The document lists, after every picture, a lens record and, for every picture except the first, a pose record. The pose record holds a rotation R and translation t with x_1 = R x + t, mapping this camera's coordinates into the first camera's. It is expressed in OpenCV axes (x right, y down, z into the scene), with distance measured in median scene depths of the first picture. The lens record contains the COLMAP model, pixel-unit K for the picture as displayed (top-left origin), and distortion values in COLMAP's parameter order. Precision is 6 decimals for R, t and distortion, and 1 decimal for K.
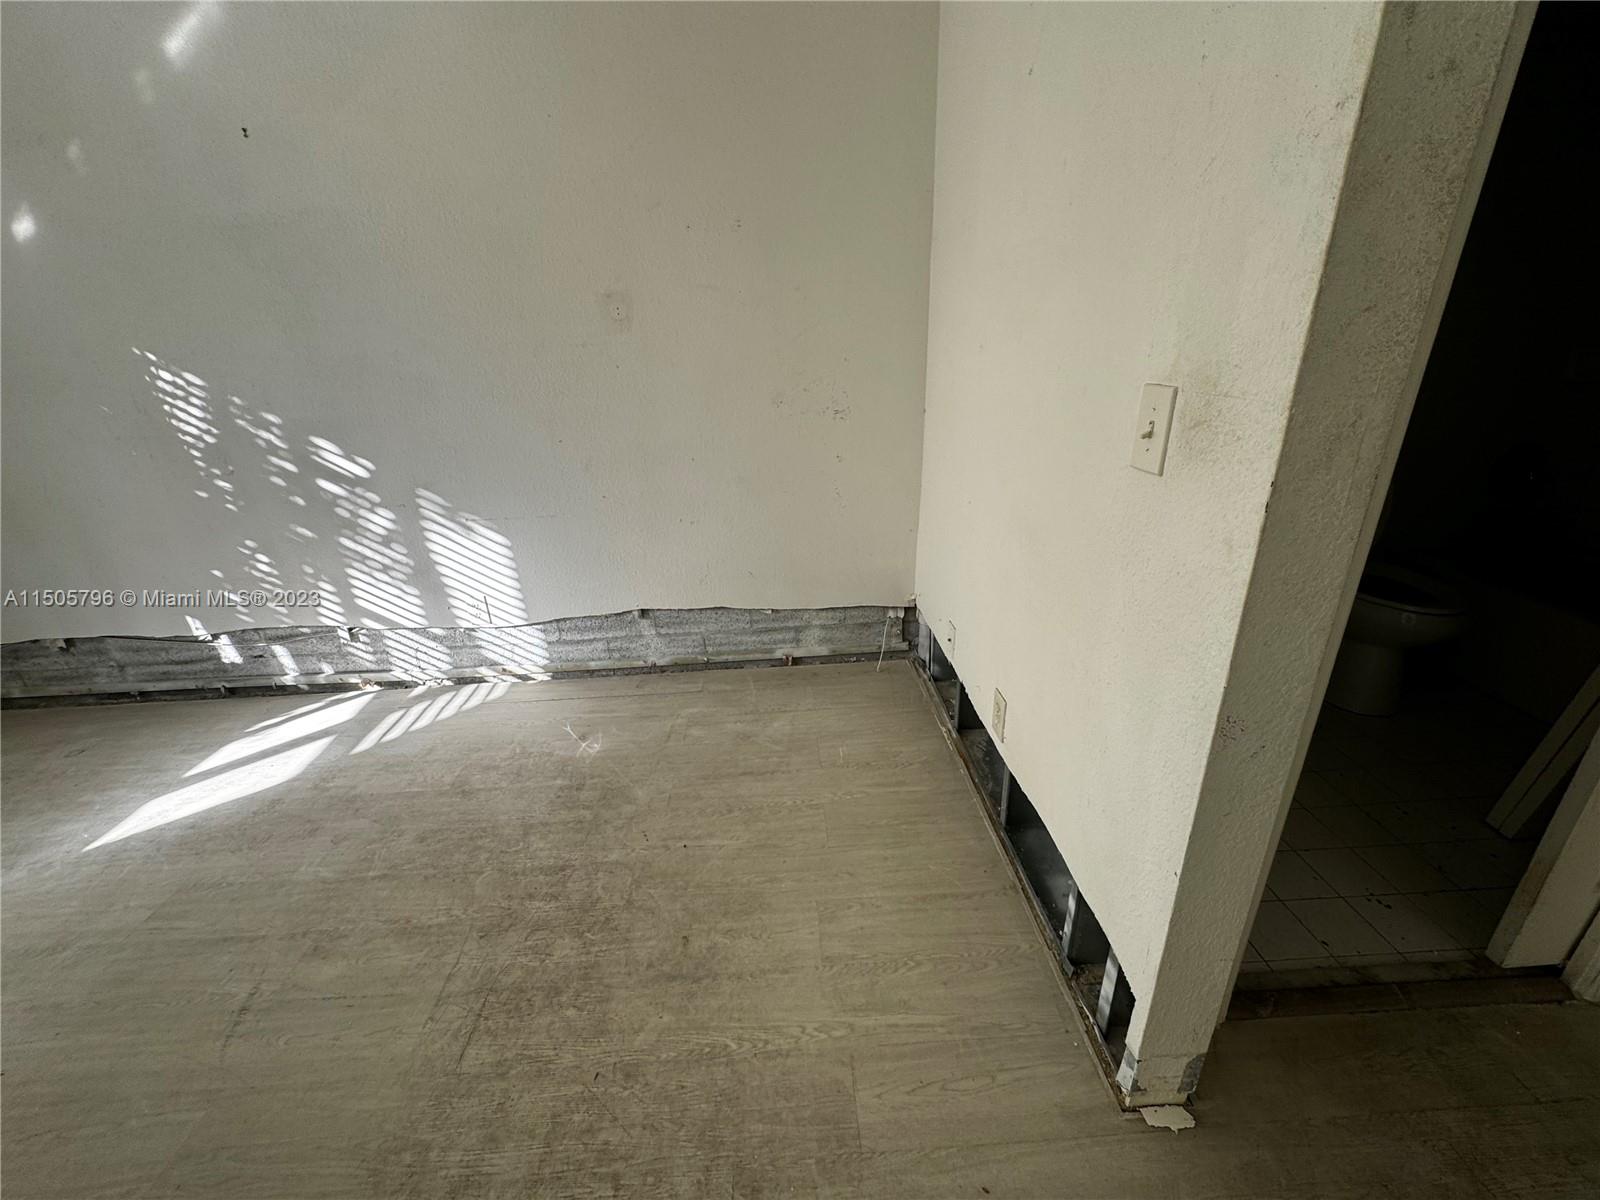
lens RADIAL K [[639.8, 0, 800.6], [0, 639.8, 599.8], [0, 0, 1]] dist [-0.000916, 0.000548]
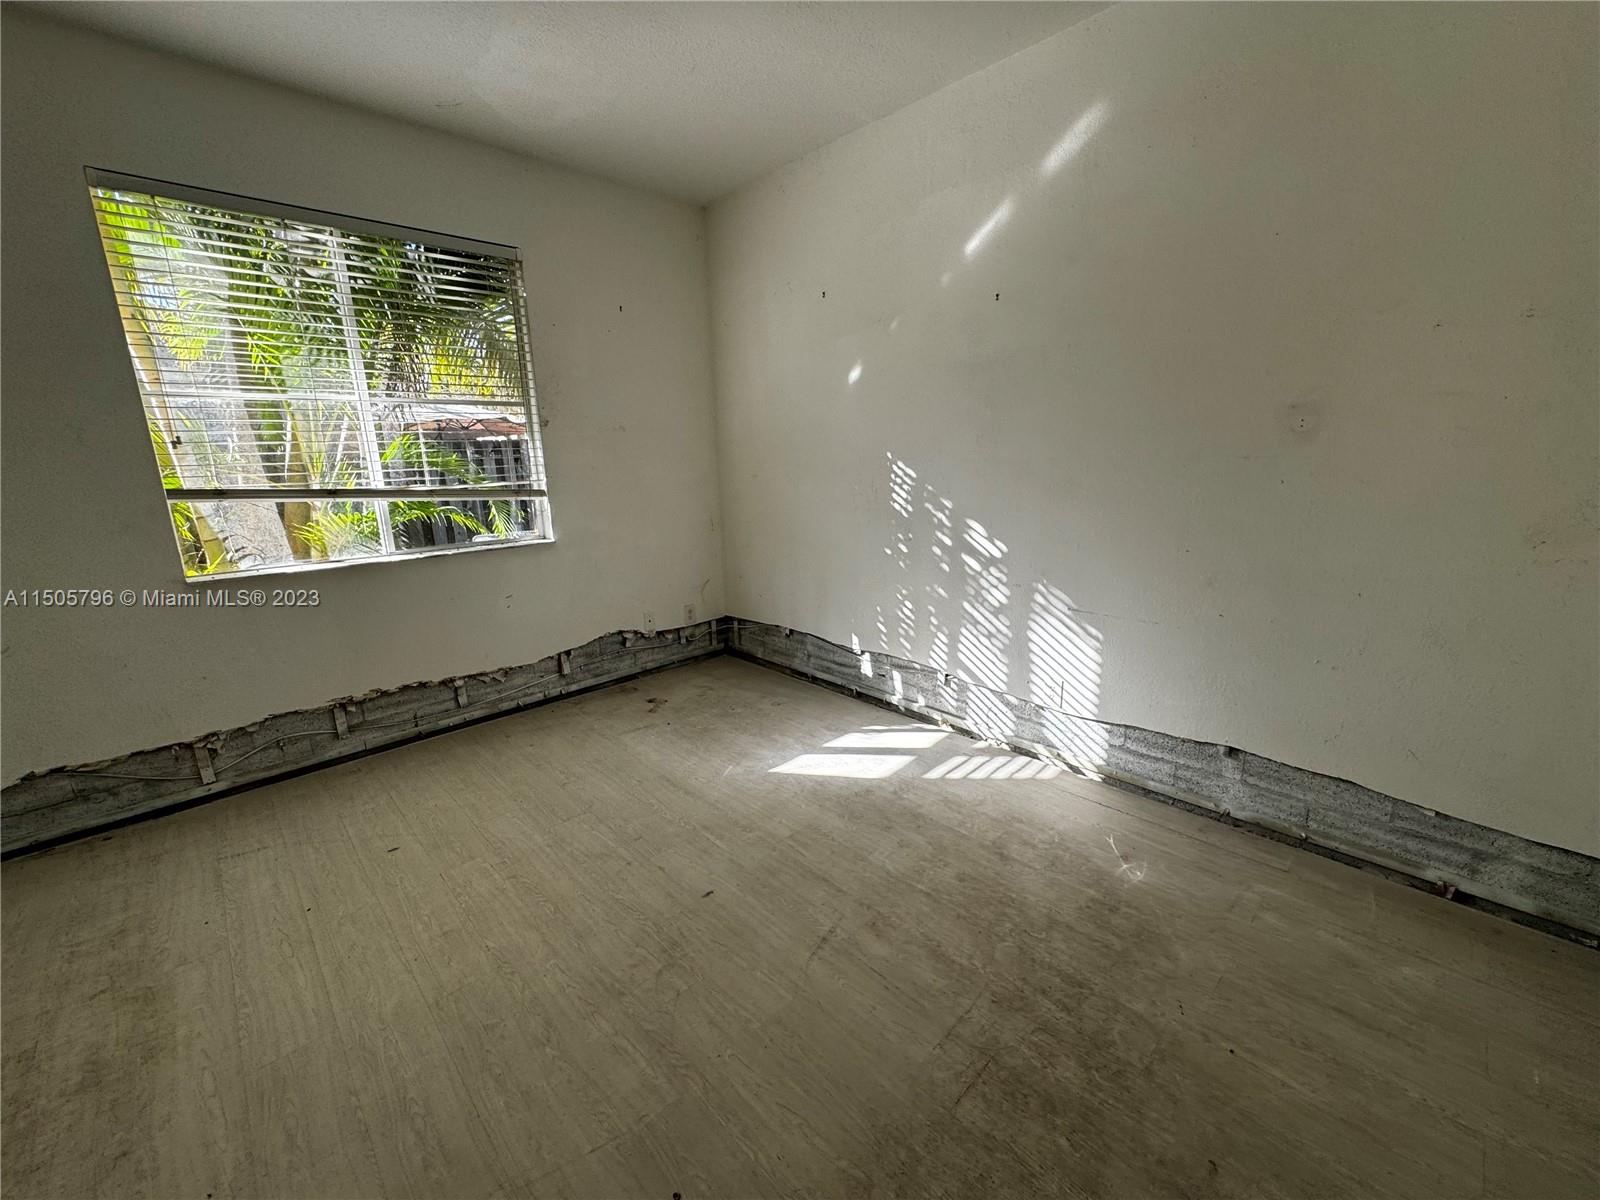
lens RADIAL K [[639.8, 0, 805.0], [0, 639.8, 603.0], [0, 0, 1]] dist [-0.000916, 0.000548]
pose [[0.660884, 0.195223, -0.724652, -0.041850], [-0.285152, 0.958481, -0.001842, -0.006734], [0.694205, 0.207853, 0.689113, -0.046871]]
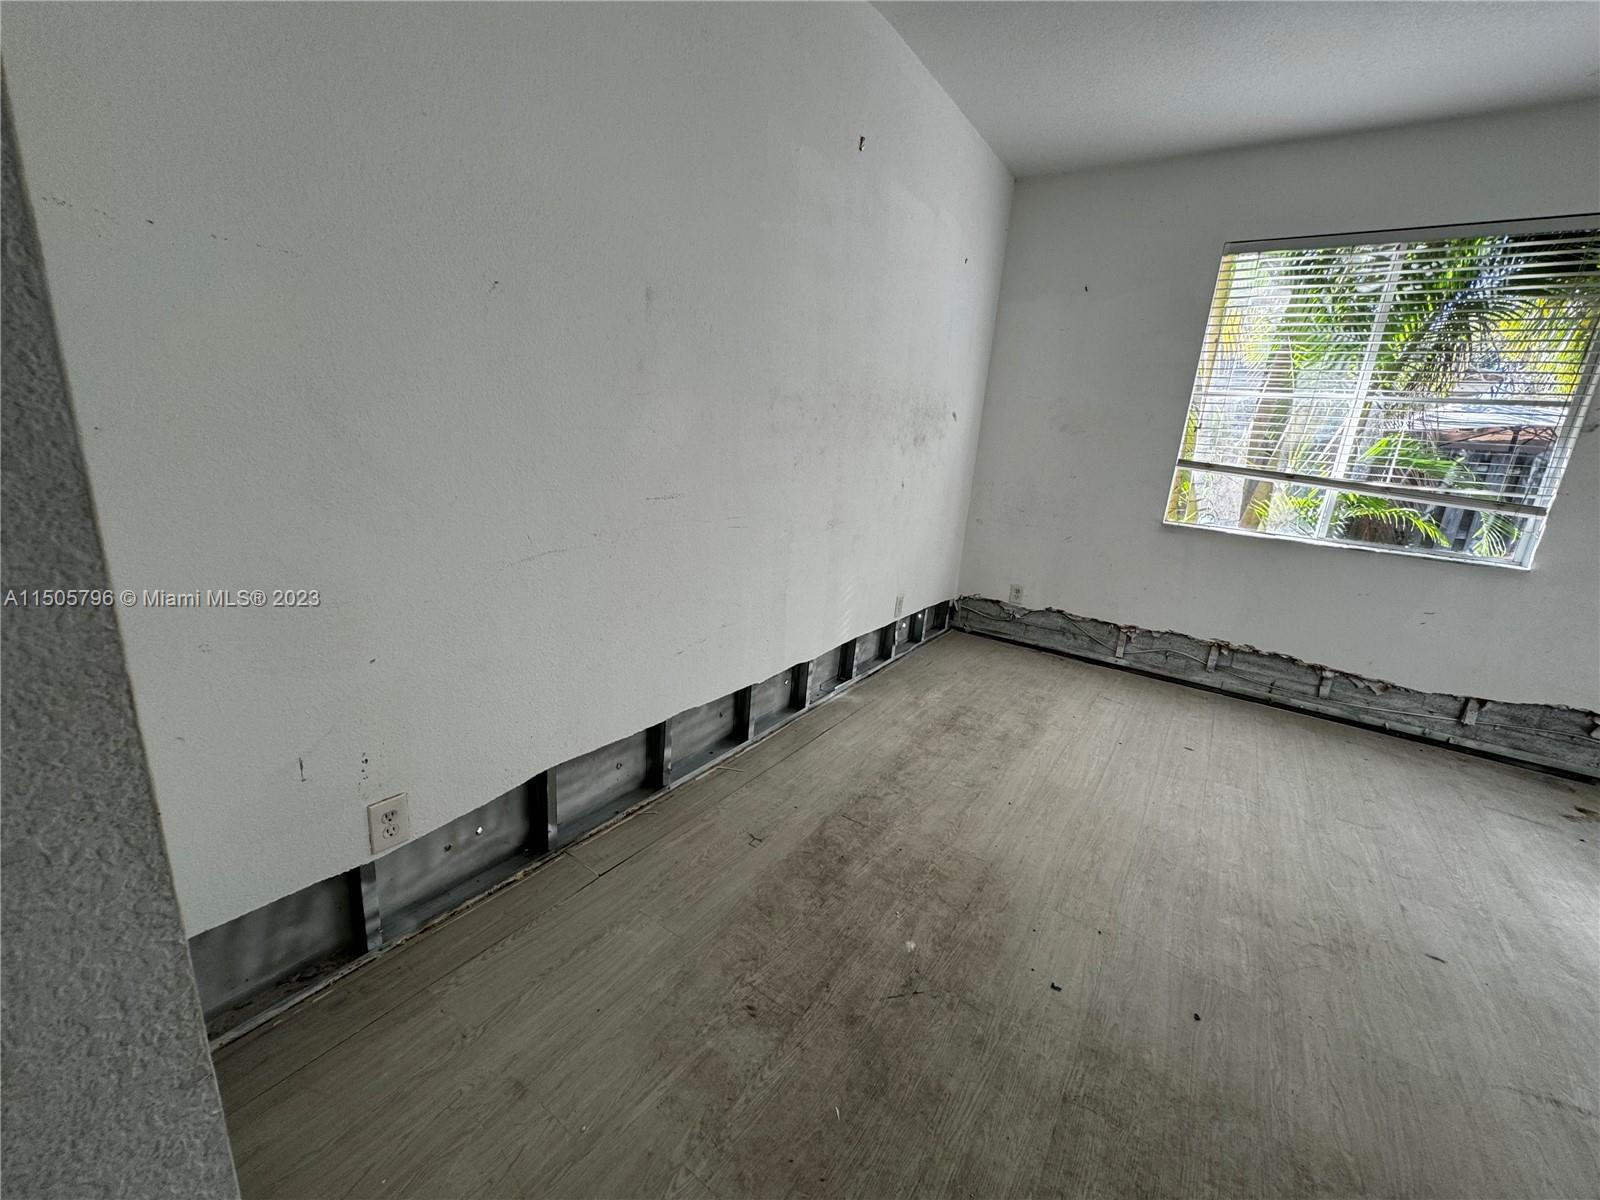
lens RADIAL K [[639.8, 0, 798.6], [0, 639.8, 600.3], [0, 0, 1]] dist [-0.000916, 0.000548]
pose [[-0.599804, 0.201926, -0.774249, 0.226129], [-0.349819, 0.804082, 0.480708, -0.029909], [0.719626, 0.559177, -0.411654, 0.054698]]
